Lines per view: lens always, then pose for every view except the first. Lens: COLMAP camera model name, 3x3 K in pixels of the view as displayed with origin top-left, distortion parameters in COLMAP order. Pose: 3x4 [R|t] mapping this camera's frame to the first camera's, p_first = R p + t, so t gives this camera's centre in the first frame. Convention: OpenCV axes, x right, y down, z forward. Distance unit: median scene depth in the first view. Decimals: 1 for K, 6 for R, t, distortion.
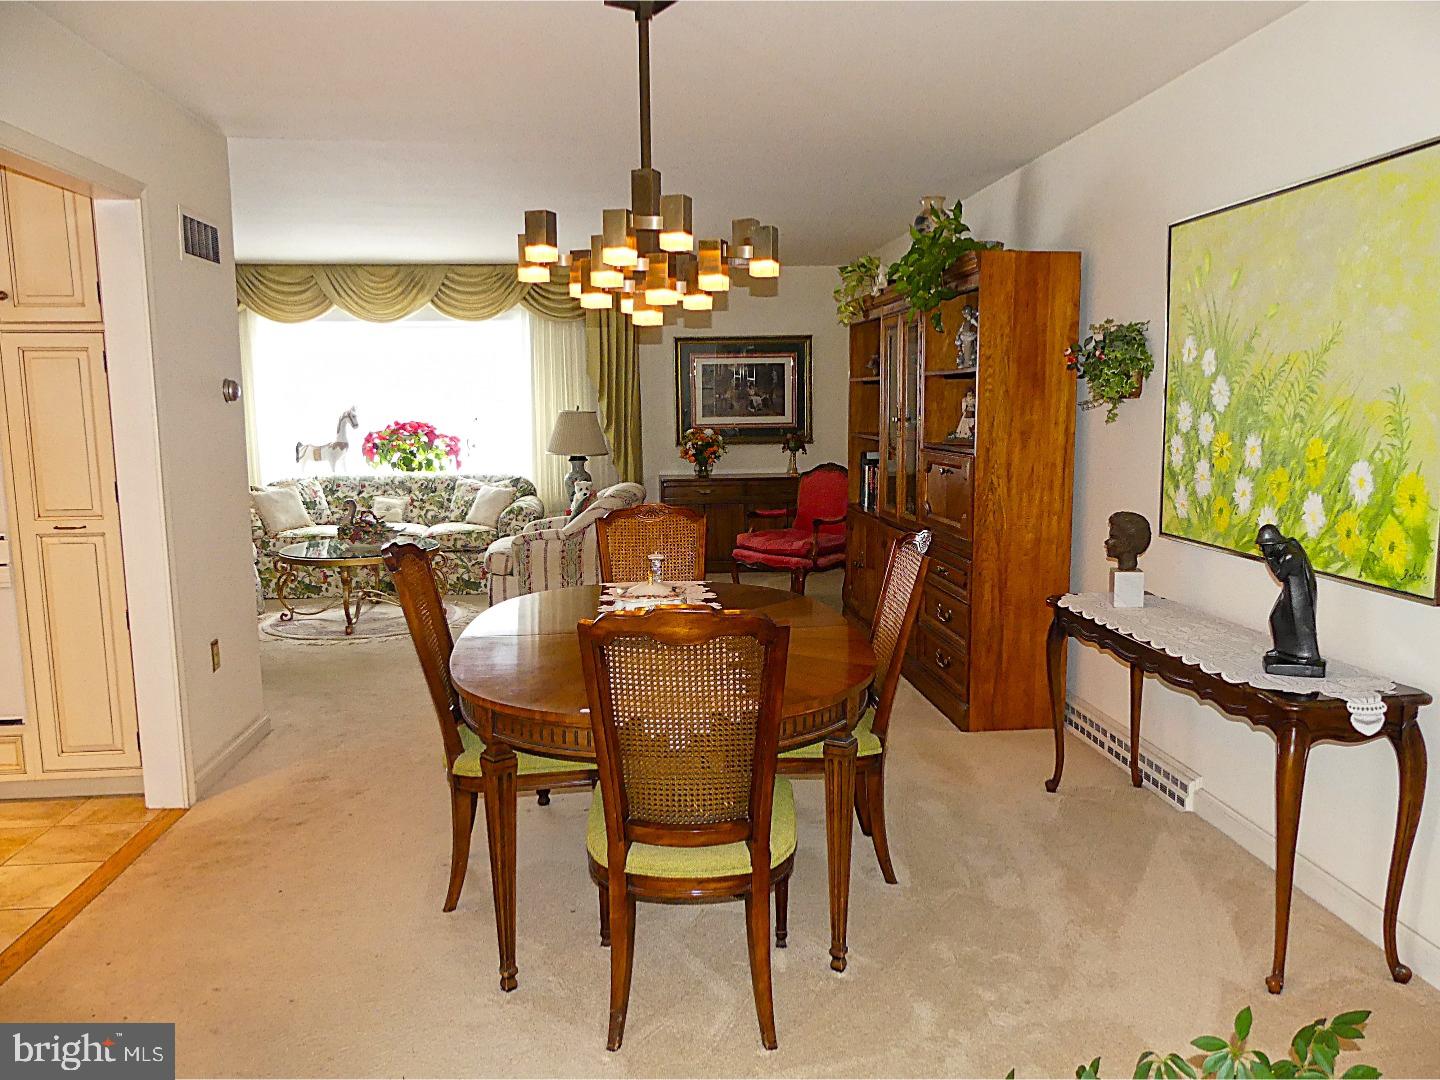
lens RADIAL K [[1078.1, 0, 720.0], [0, 1078.1, 540.0], [0, 0, 1]] dist [-0.023636, -0.006549]
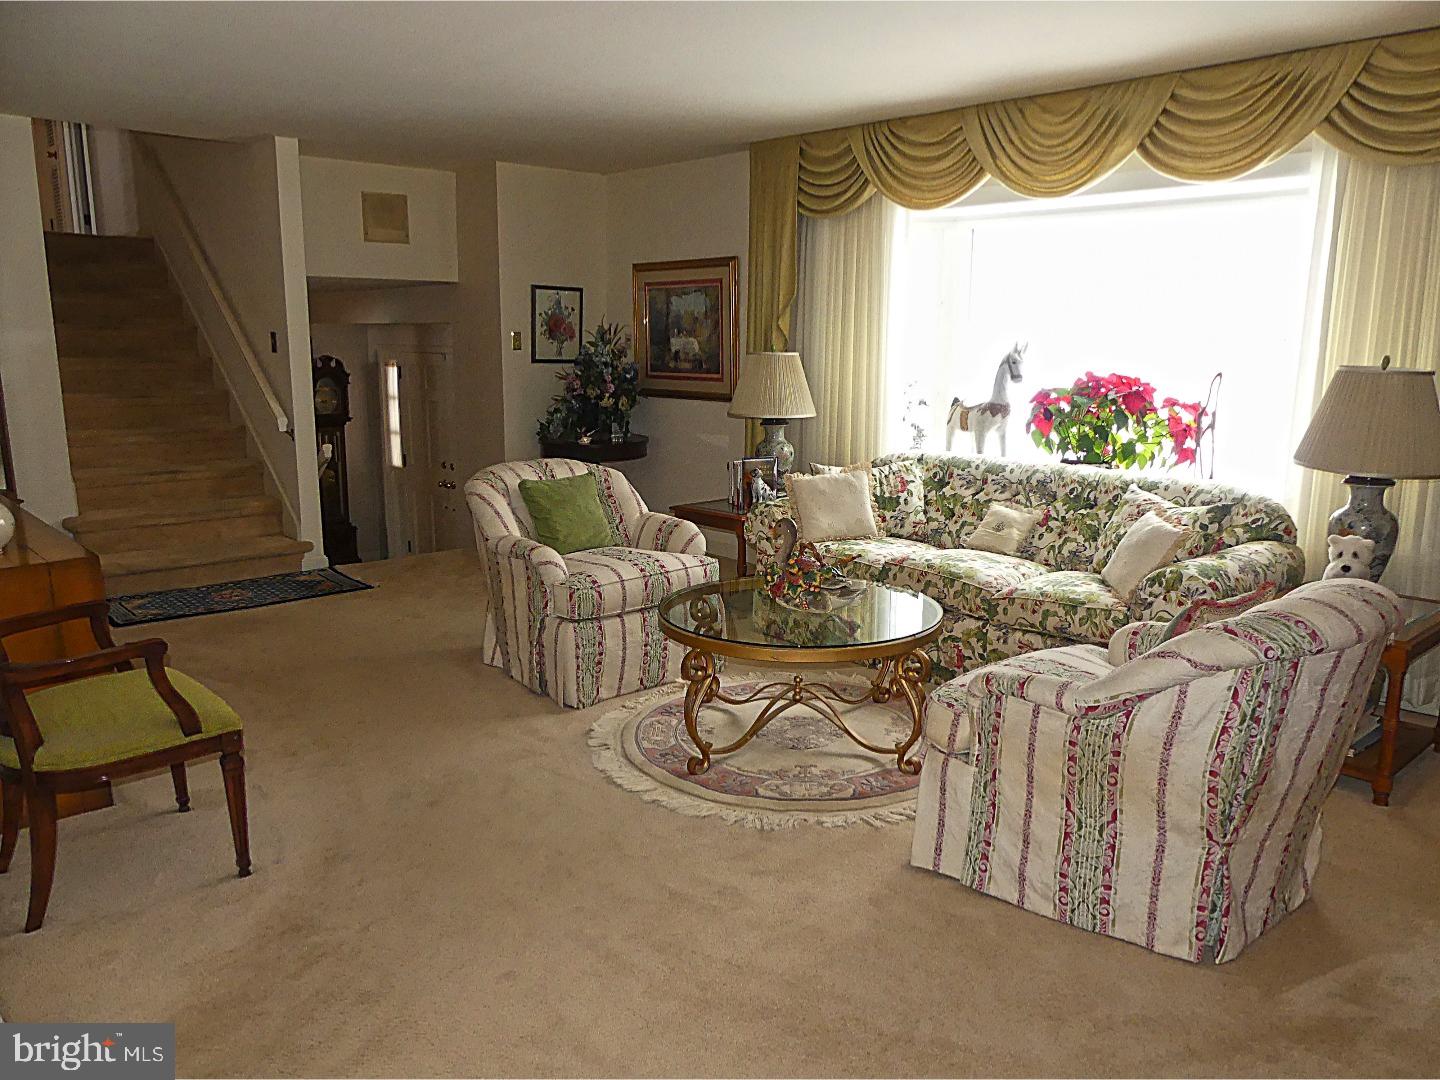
lens RADIAL K [[1078.1, 0, 720.0], [0, 1078.1, 540.0], [0, 0, 1]] dist [-0.023636, -0.006549]
pose [[0.611174, 0.157995, -0.775566, 0.043475], [-0.117112, 0.987140, 0.108808, -0.065701], [0.782784, 0.024328, 0.621818, 0.519914]]
